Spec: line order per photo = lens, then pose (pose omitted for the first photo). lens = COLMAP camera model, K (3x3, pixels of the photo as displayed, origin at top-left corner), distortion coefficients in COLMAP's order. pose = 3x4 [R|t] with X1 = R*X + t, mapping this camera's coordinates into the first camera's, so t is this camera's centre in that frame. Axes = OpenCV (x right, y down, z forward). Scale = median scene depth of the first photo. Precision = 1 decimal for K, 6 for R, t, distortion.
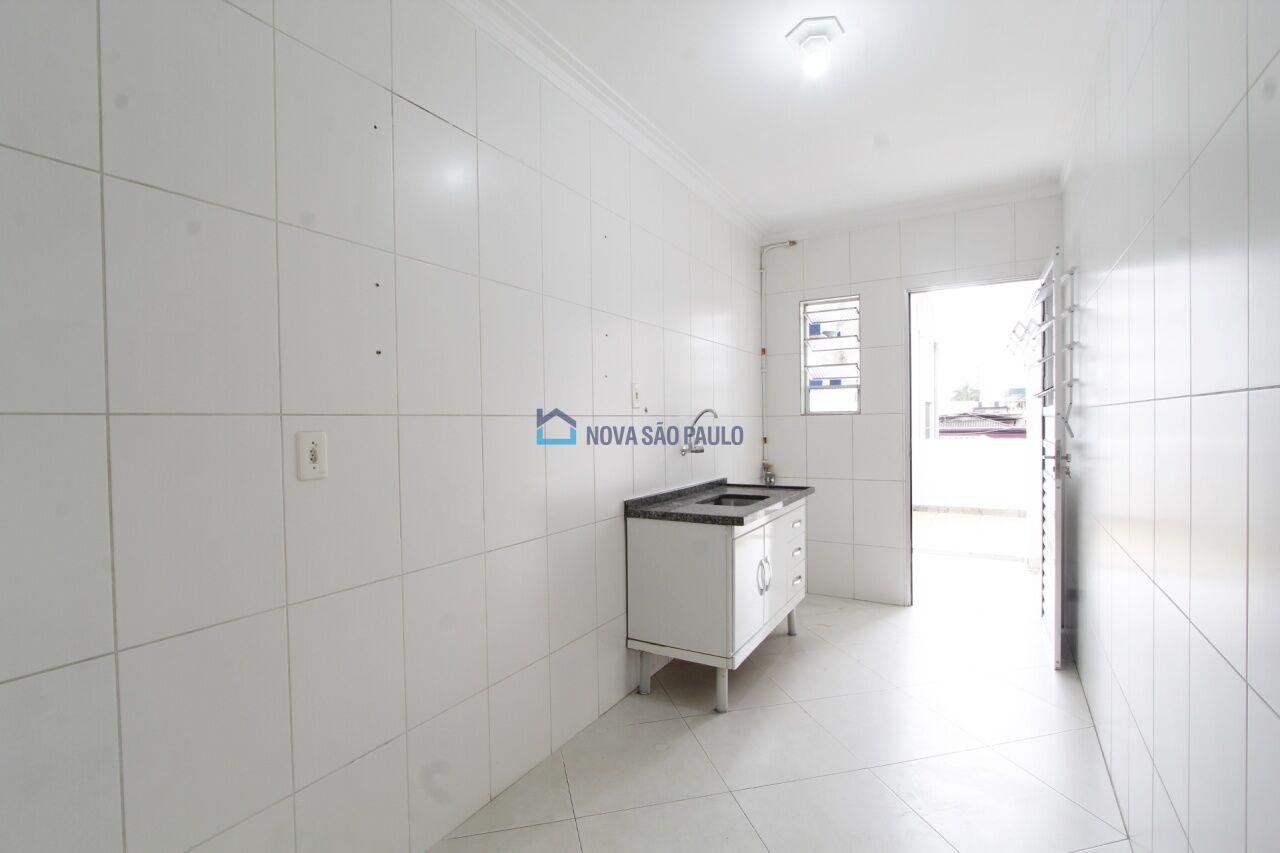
lens RADIAL K [[591.8, 0, 637.1], [0, 591.8, 432.8], [0, 0, 1]] dist [-0.018700, 0.002151]
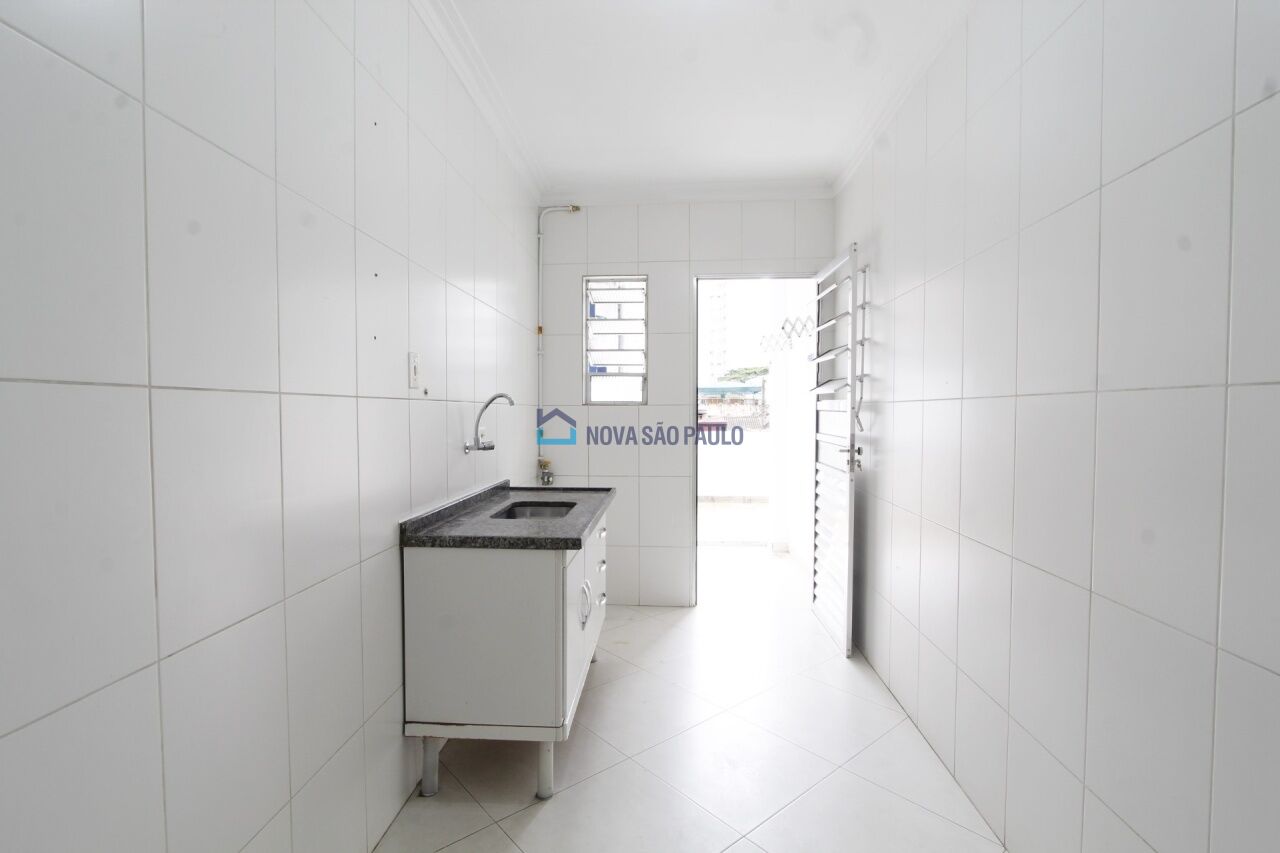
lens RADIAL K [[591.8, 0, 637.1], [0, 591.8, 432.8], [0, 0, 1]] dist [-0.018700, 0.002151]
pose [[0.888162, 0.000002, 0.459531, -0.069611], [-0.006591, 0.999897, 0.012734, 0.000051], [-0.459484, -0.014339, 0.888070, 0.208767]]
